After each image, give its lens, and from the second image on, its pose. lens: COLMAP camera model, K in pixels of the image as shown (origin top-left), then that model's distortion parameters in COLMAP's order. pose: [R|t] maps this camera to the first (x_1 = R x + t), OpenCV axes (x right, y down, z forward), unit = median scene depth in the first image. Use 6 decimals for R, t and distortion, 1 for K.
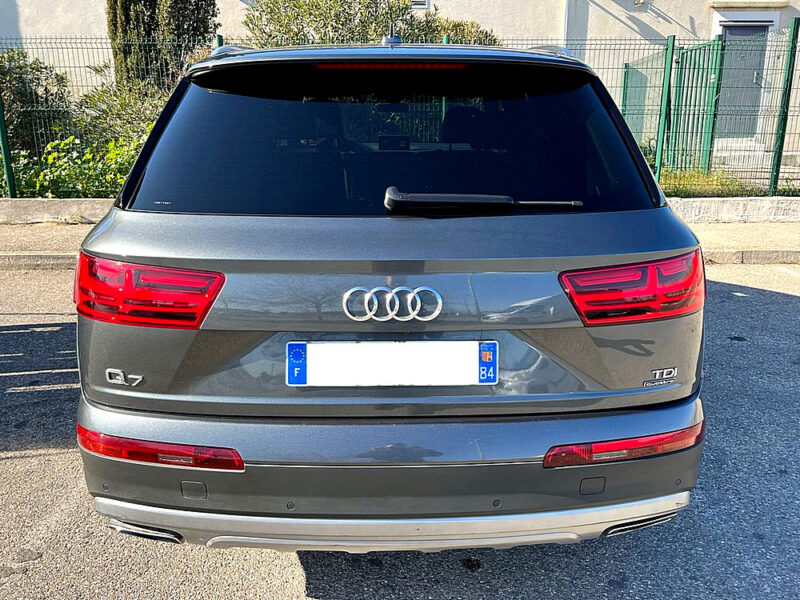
lens RADIAL K [[600.8, 0, 402.0], [0, 600.8, 297.5], [0, 0, 1]] dist [0.044351, -0.056009]
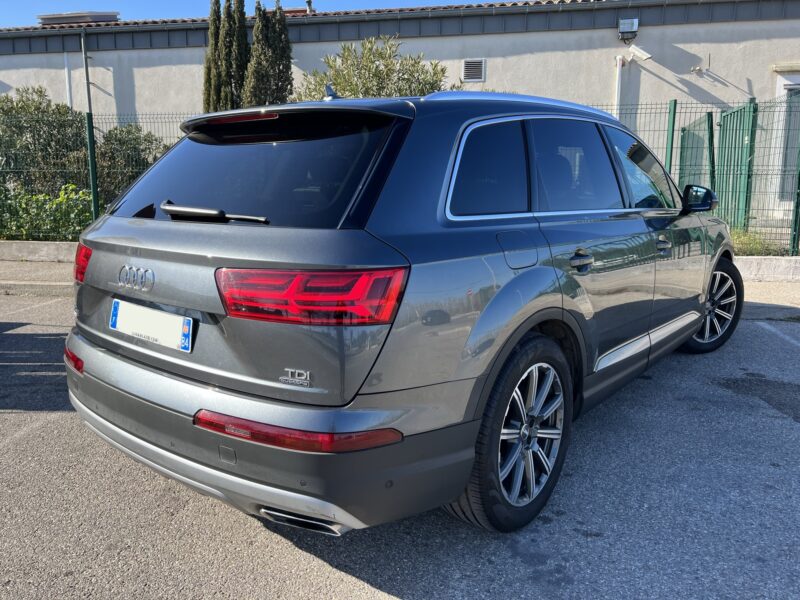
lens RADIAL K [[600.8, 0, 402.4], [0, 600.8, 298.8], [0, 0, 1]] dist [0.044351, -0.056009]
pose [[0.981397, 0.036490, -0.188489, 0.175626], [-0.055837, 0.993582, -0.098372, 0.031465], [0.183690, 0.107067, 0.977136, -0.056711]]
